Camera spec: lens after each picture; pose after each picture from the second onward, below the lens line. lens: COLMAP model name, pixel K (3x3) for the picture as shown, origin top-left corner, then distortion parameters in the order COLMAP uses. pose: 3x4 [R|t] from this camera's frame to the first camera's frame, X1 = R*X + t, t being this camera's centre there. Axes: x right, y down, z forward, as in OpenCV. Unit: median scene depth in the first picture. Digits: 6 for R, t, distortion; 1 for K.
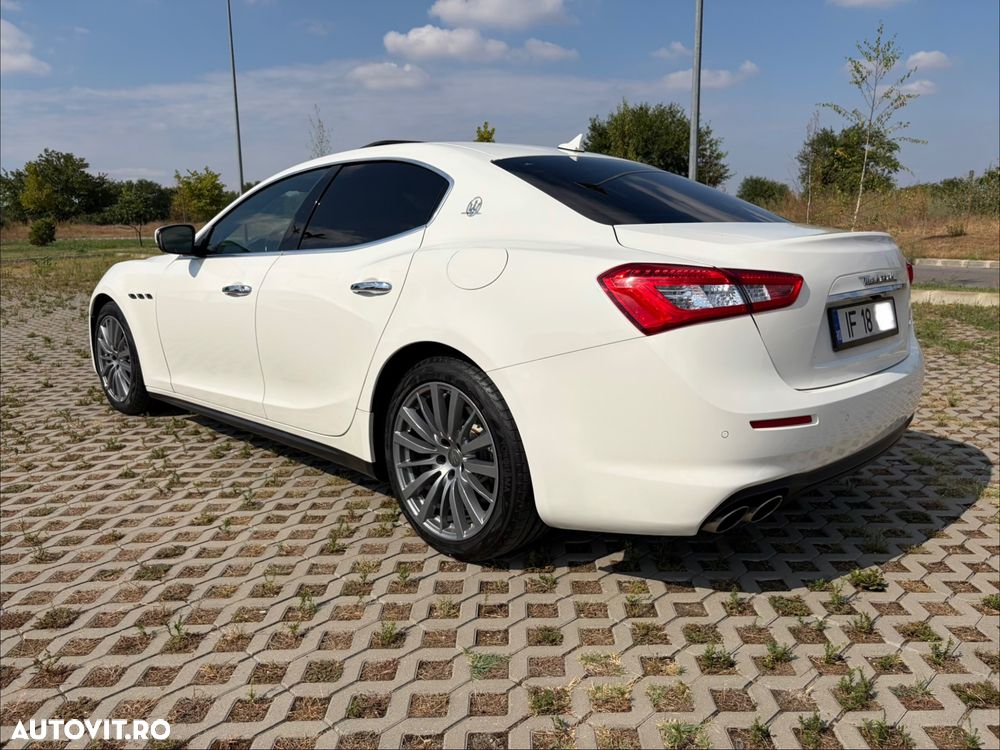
lens RADIAL K [[772.4, 0, 500.0], [0, 772.4, 375.0], [0, 0, 1]] dist [0.012464, -0.000449]
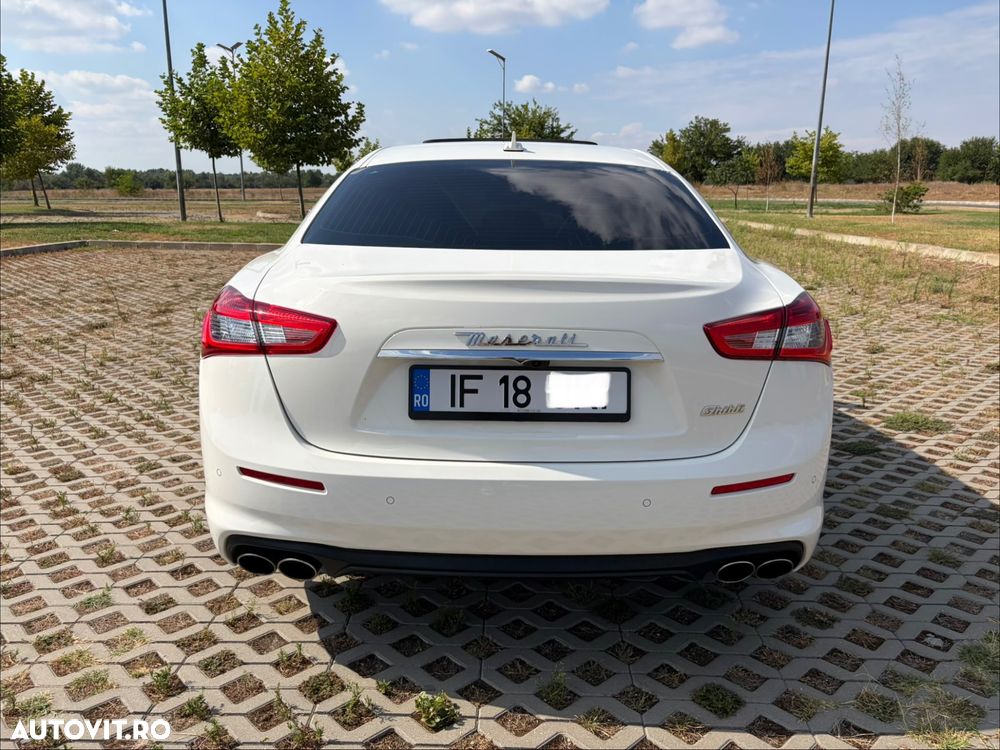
lens RADIAL K [[772.4, 0, 500.0], [0, 772.4, 375.0], [0, 0, 1]] dist [0.012464, -0.000449]
pose [[0.697890, 0.182915, -0.692453, 0.981916], [-0.147558, 0.982816, 0.110900, -0.167489], [0.700839, 0.024781, 0.712889, 0.459898]]
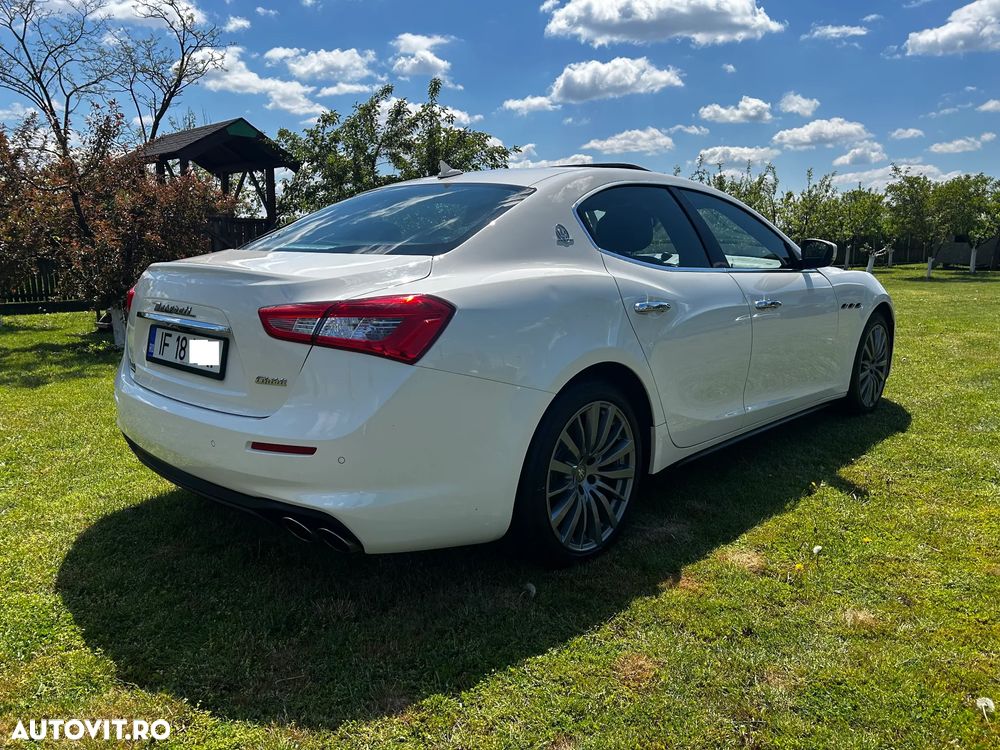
lens RADIAL K [[775.3, 0, 453.3], [0, 775.3, 356.2], [0, 0, 1]] dist [0.001566, -0.001238]
pose [[-0.017629, 0.166216, -0.985932, 1.502272], [-0.178035, 0.969805, 0.166680, -0.299719], [0.983866, 0.178469, 0.012495, 1.354907]]
